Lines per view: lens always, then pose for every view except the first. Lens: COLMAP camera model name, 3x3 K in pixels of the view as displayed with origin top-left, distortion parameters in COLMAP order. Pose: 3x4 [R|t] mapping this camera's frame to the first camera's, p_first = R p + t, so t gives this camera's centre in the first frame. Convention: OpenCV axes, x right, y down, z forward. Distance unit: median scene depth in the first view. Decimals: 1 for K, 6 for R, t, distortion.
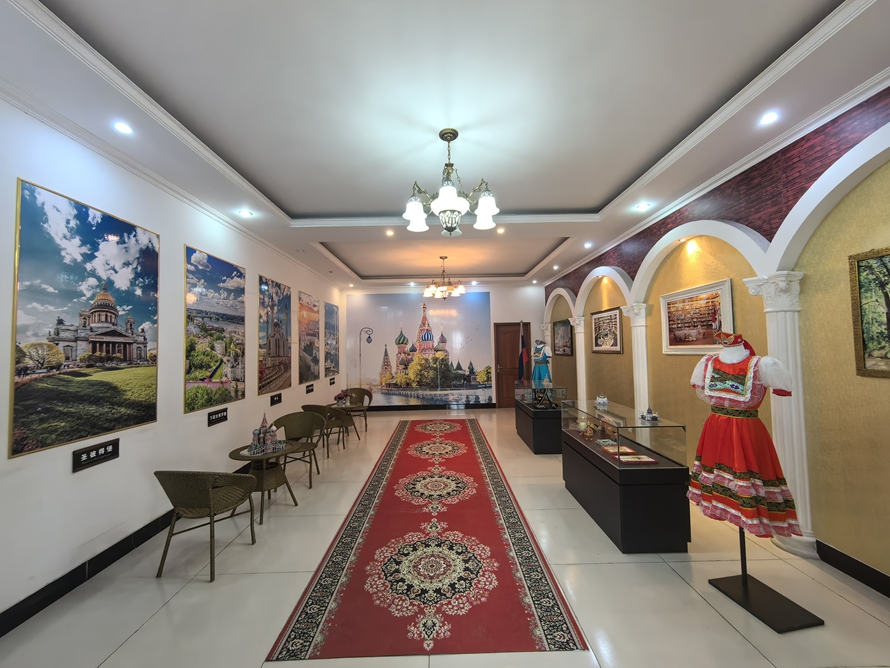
lens RADIAL K [[350.3, 0, 444.9], [0, 350.3, 334.4], [0, 0, 1]] dist [0.008674, 0.000218]
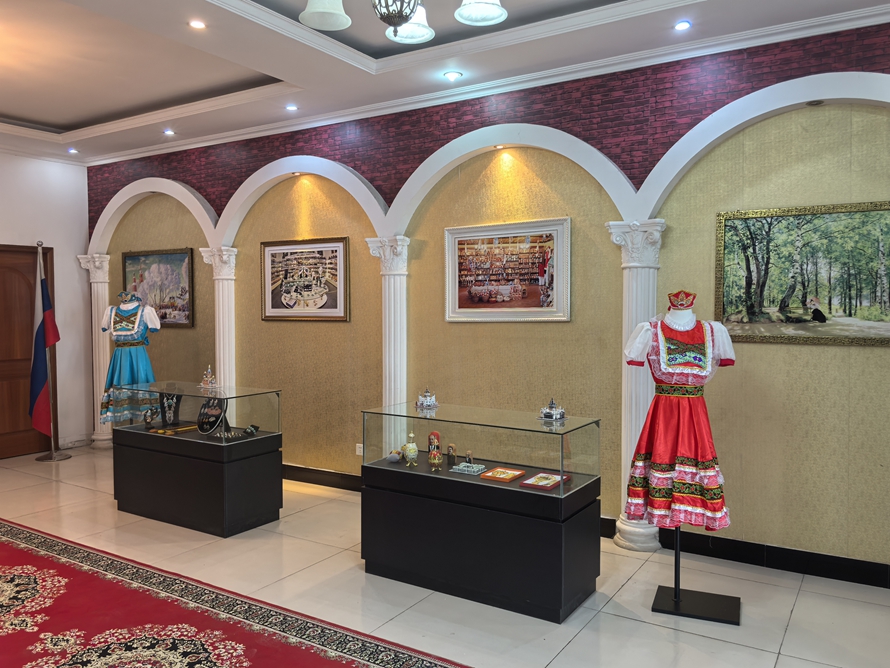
lens RADIAL K [[701.8, 0, 445.2], [0, 701.8, 338.6], [0, 0, 1]] dist [0.056884, -0.030831]
pose [[0.548441, -0.022662, 0.835882, -0.511031], [-0.039377, 0.997824, 0.052889, 0.023466], [-0.835261, -0.061921, 0.546356, 0.360326]]
